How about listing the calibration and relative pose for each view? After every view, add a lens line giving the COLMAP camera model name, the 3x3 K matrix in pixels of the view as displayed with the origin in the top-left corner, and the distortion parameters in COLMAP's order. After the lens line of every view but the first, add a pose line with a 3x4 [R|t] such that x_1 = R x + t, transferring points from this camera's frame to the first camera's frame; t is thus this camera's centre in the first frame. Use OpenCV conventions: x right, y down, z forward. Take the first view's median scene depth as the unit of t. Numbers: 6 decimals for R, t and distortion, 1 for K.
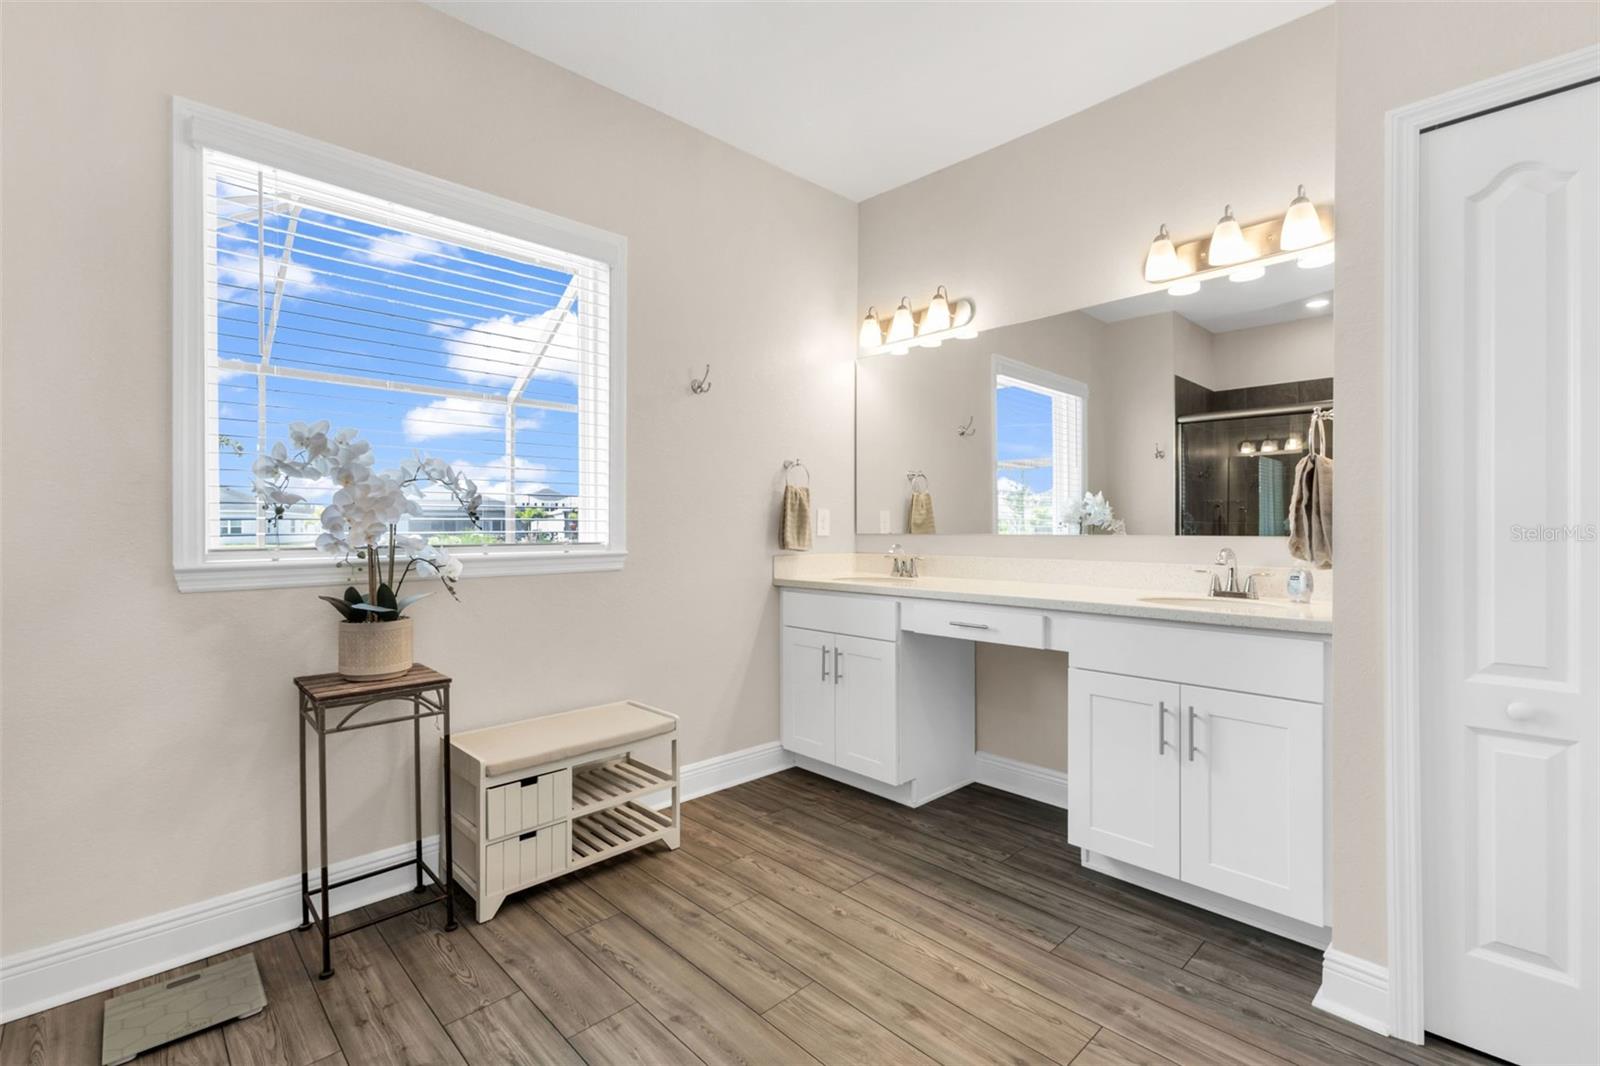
lens RADIAL K [[707.0, 0, 794.7], [0, 707.0, 520.7], [0, 0, 1]] dist [0.005243, 0.000873]
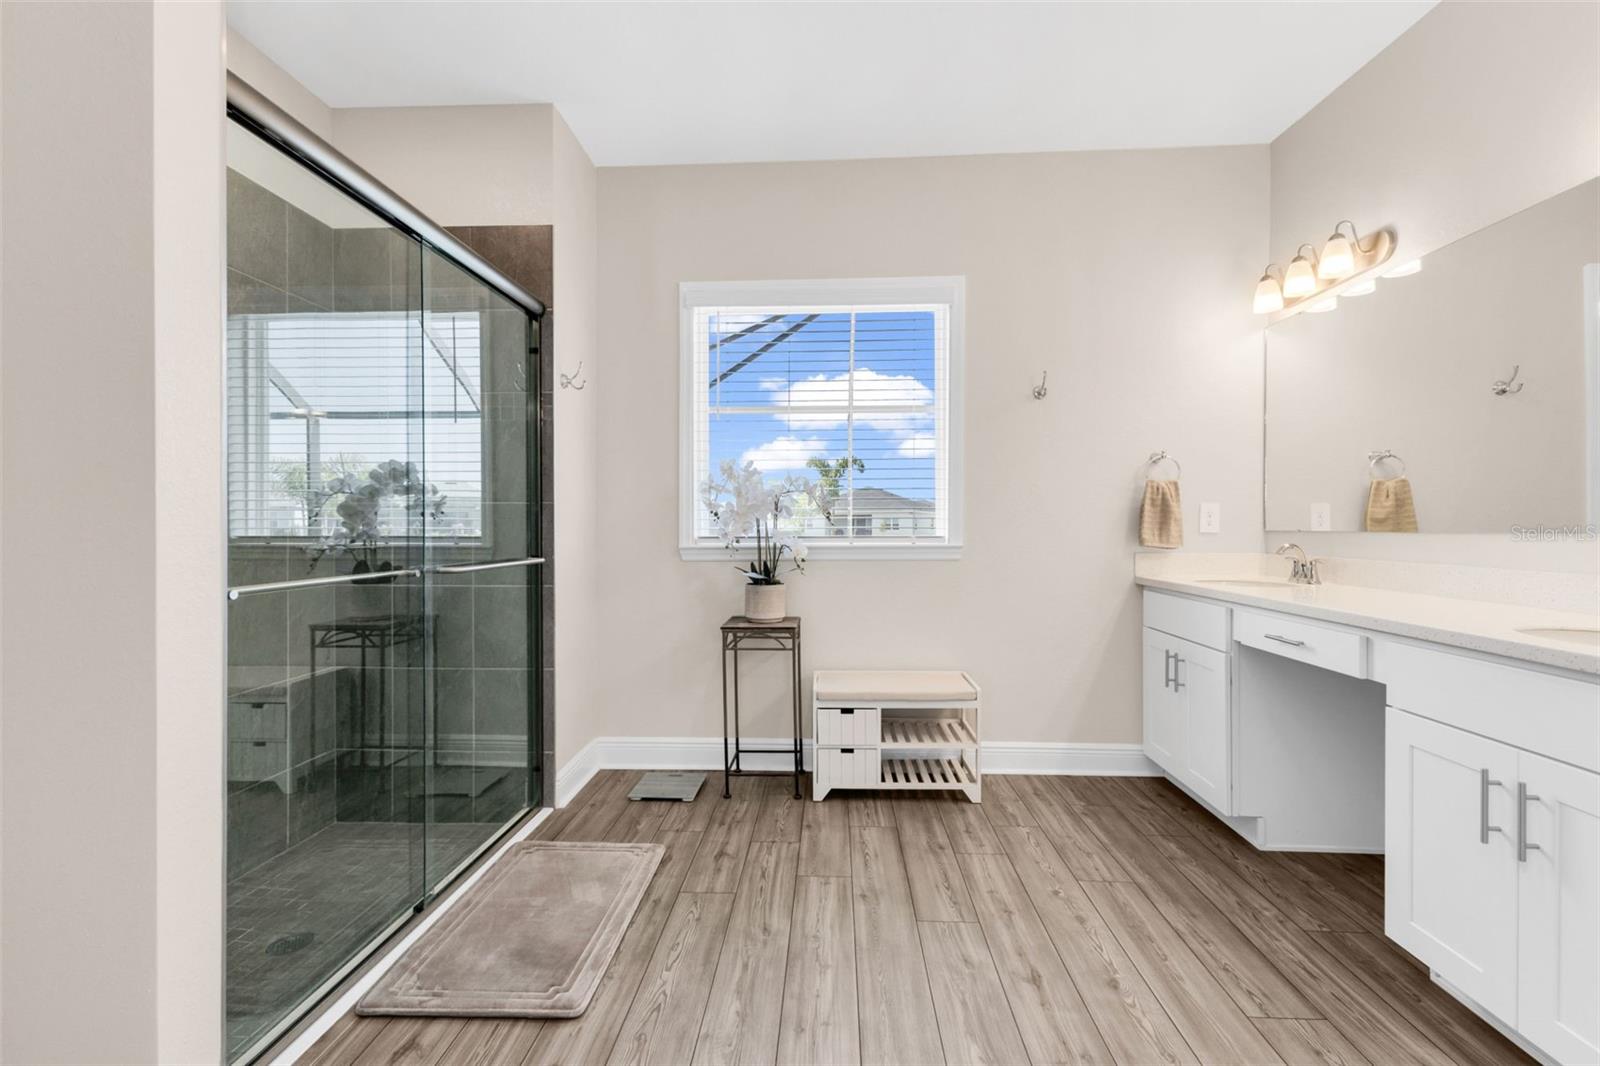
lens RADIAL K [[689.5, 0, 802.8], [0, 689.5, 524.9], [0, 0, 1]] dist [0.000539, -0.000142]
pose [[0.684126, -0.002049, -0.729361, 0.535572], [0.007309, 0.999965, 0.004047, 0.005603], [0.729328, -0.008100, 0.684117, 0.037134]]
